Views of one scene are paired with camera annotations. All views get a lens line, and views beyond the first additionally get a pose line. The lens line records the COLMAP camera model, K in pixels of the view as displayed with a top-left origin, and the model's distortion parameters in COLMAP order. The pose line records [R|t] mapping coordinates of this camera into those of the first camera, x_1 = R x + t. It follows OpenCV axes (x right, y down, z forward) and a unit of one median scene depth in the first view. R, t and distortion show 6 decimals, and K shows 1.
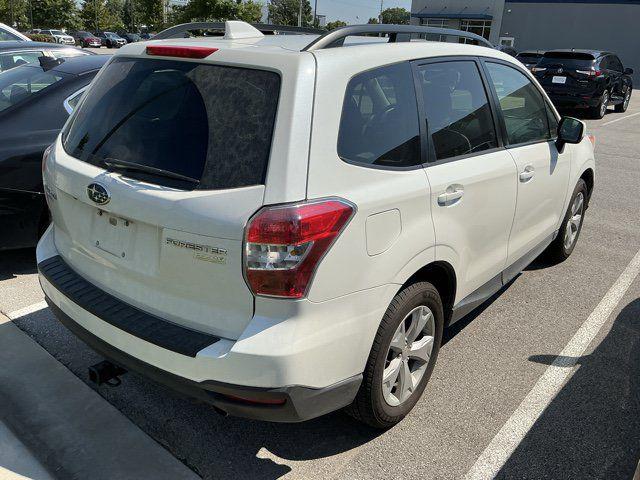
lens RADIAL K [[537.1, 0, 322.1], [0, 537.1, 242.2], [0, 0, 1]] dist [0.051270, -0.099697]
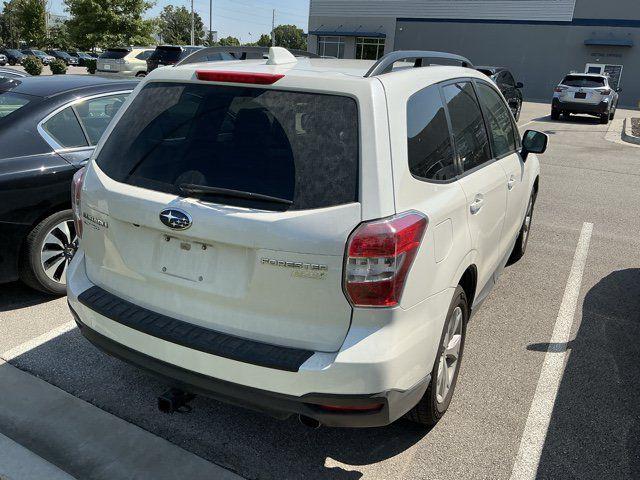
lens RADIAL K [[537.1, 0, 323.5], [0, 537.1, 238.6], [0, 0, 1]] dist [0.051270, -0.099697]
pose [[0.981241, -0.060051, 0.183195, -0.317787], [0.065762, 0.997516, -0.025253, -0.010447], [-0.181224, 0.036826, 0.982752, -0.027081]]
